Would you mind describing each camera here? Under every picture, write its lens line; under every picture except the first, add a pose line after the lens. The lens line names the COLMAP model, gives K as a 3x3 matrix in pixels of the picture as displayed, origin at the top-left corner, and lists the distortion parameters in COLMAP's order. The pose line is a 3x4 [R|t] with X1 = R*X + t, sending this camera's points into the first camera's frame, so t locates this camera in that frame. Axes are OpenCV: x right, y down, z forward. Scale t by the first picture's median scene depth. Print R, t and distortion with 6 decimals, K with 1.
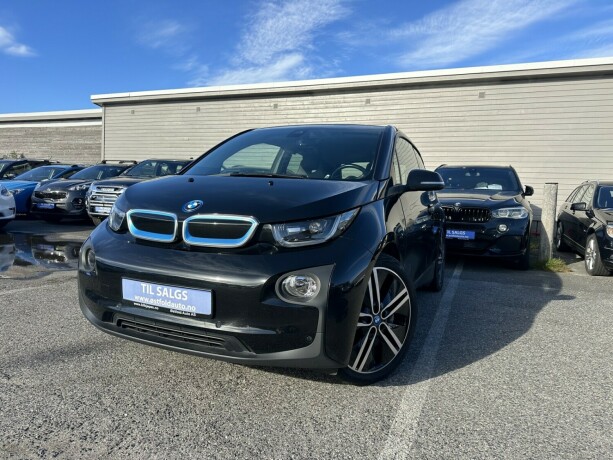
lens RADIAL K [[432.8, 0, 305.5], [0, 432.8, 232.0], [0, 0, 1]] dist [0.032499, -0.018134]
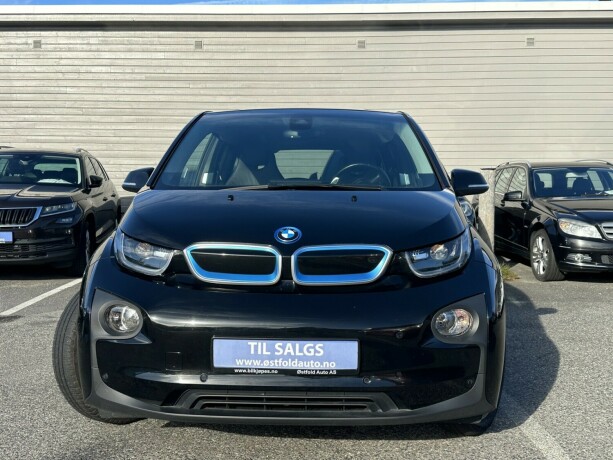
lens RADIAL K [[687.5, 0, 306.5], [0, 687.5, 231.7], [0, 0, 1]] dist [0.139931, 0.000000]
pose [[0.930854, -0.062667, 0.359978, -0.291097], [0.068031, 0.997681, -0.002238, -0.026474], [-0.359003, 0.026573, 0.932958, -0.067844]]
